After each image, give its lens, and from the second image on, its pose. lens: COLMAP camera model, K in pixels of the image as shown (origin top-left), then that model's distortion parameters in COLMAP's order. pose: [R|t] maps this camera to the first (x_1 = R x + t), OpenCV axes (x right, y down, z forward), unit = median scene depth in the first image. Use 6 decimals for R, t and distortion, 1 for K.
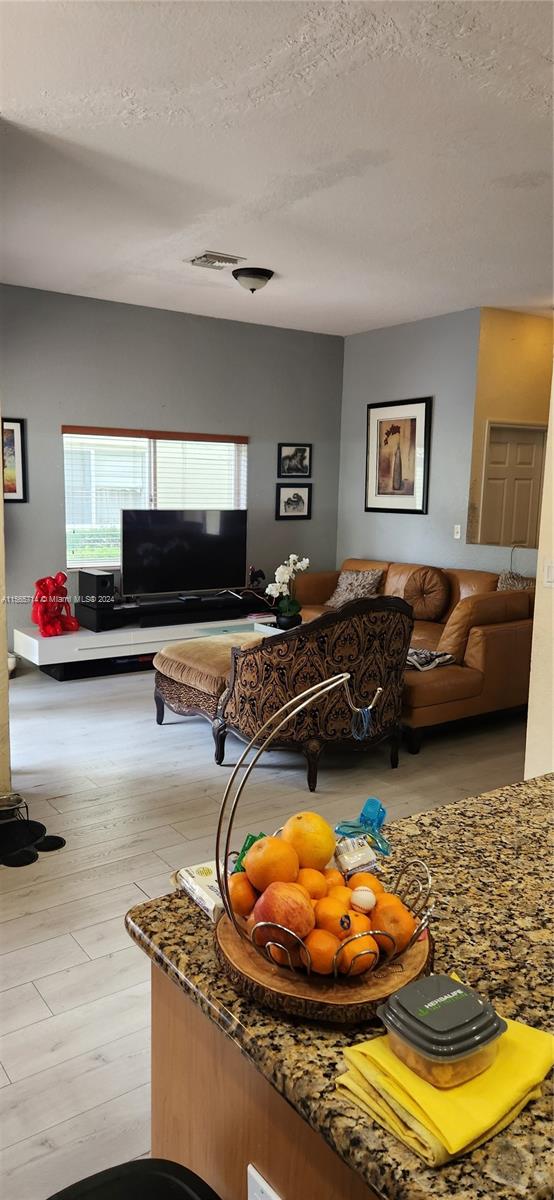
lens RADIAL K [[804.6, 0, 265.7], [0, 804.6, 602.0], [0, 0, 1]] dist [0.042146, -0.012782]
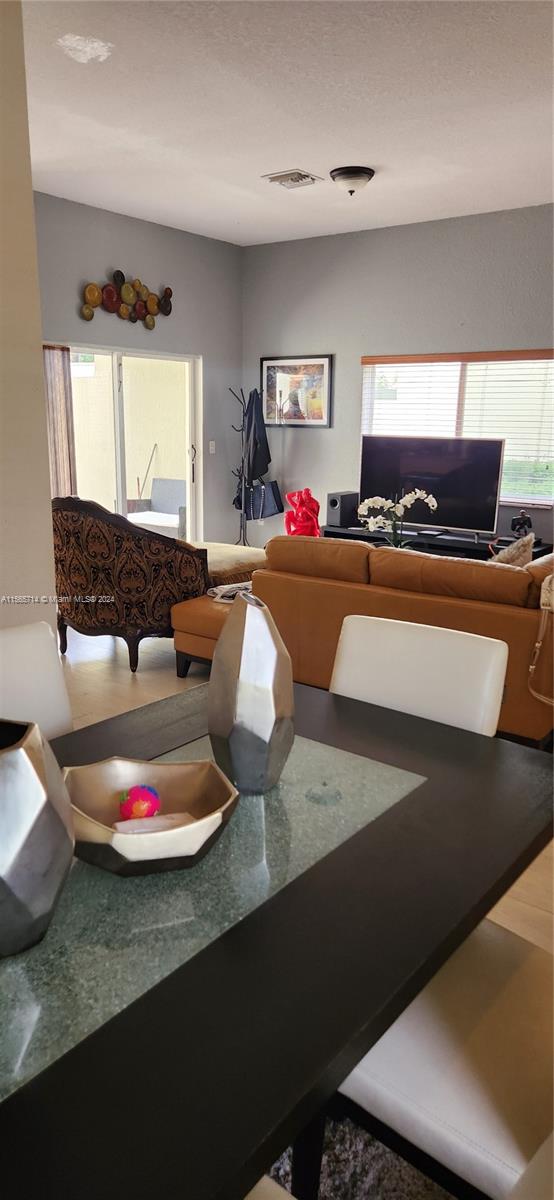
lens RADIAL K [[804.6, 0, 266.9], [0, 804.6, 605.0], [0, 0, 1]] dist [0.042146, -0.012782]
pose [[0.301840, 0.206817, -0.930656, 0.814572], [-0.150197, 0.974311, 0.167805, -0.056928], [0.941453, 0.089132, 0.325149, 0.567039]]
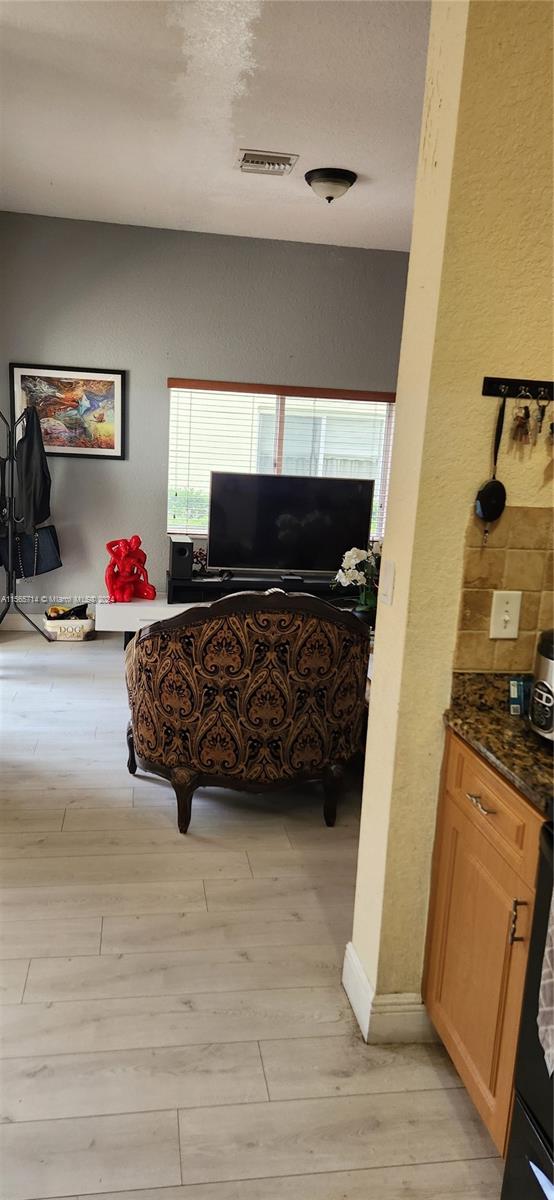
lens RADIAL K [[804.6, 0, 261.9], [0, 804.6, 612.5], [0, 0, 1]] dist [0.042146, -0.012782]
pose [[0.897802, 0.118837, -0.424063, 0.275479], [-0.102164, 0.992838, 0.061932, -0.020425], [0.428386, -0.012279, 0.903512, 0.211671]]
